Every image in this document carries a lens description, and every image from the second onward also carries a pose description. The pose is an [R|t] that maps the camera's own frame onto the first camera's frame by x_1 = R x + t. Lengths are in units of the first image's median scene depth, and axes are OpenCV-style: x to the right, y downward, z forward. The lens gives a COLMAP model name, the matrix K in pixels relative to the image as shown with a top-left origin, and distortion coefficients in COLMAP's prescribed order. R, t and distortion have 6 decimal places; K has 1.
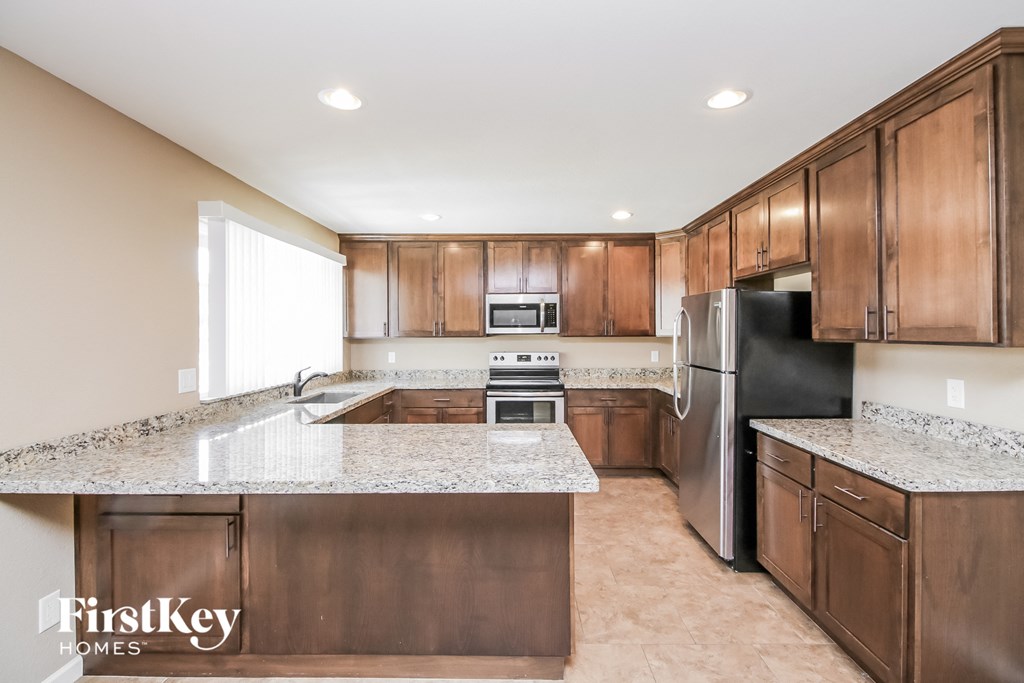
lens RADIAL K [[501.1, 0, 522.0], [0, 501.1, 335.8], [0, 0, 1]] dist [0.011660, -0.001992]
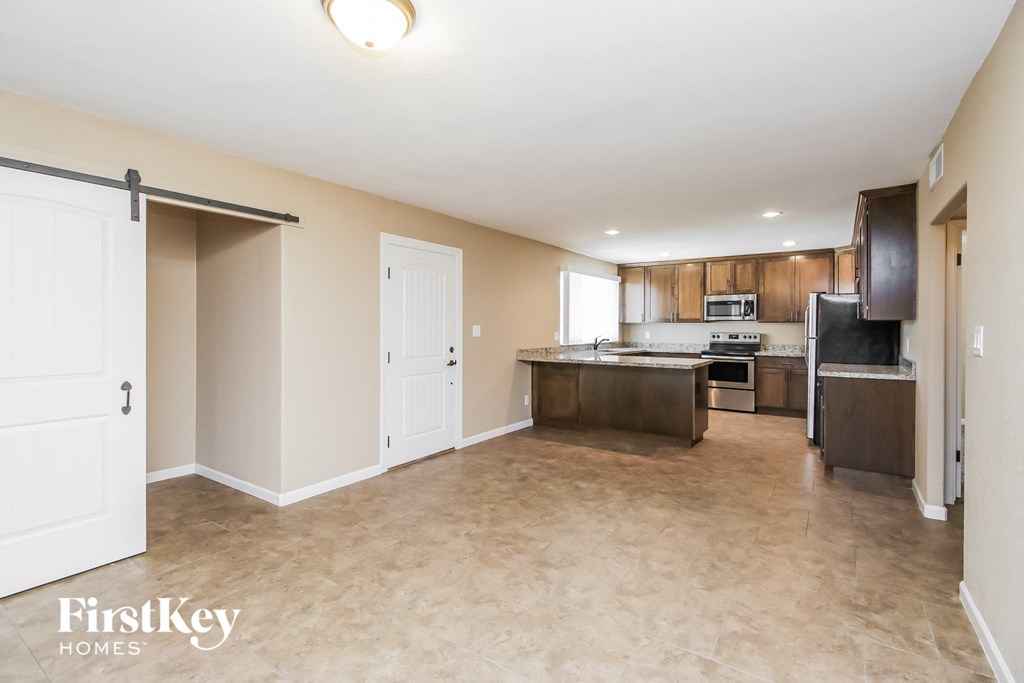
lens RADIAL K [[472.2, 0, 517.4], [0, 472.2, 331.8], [0, 0, 1]] dist [-0.002713, -0.000357]
pose [[0.837909, 0.014299, -0.545622, 0.249635], [-0.010205, 0.999892, 0.010534, 0.022962], [0.545714, -0.003258, 0.837965, -0.587098]]
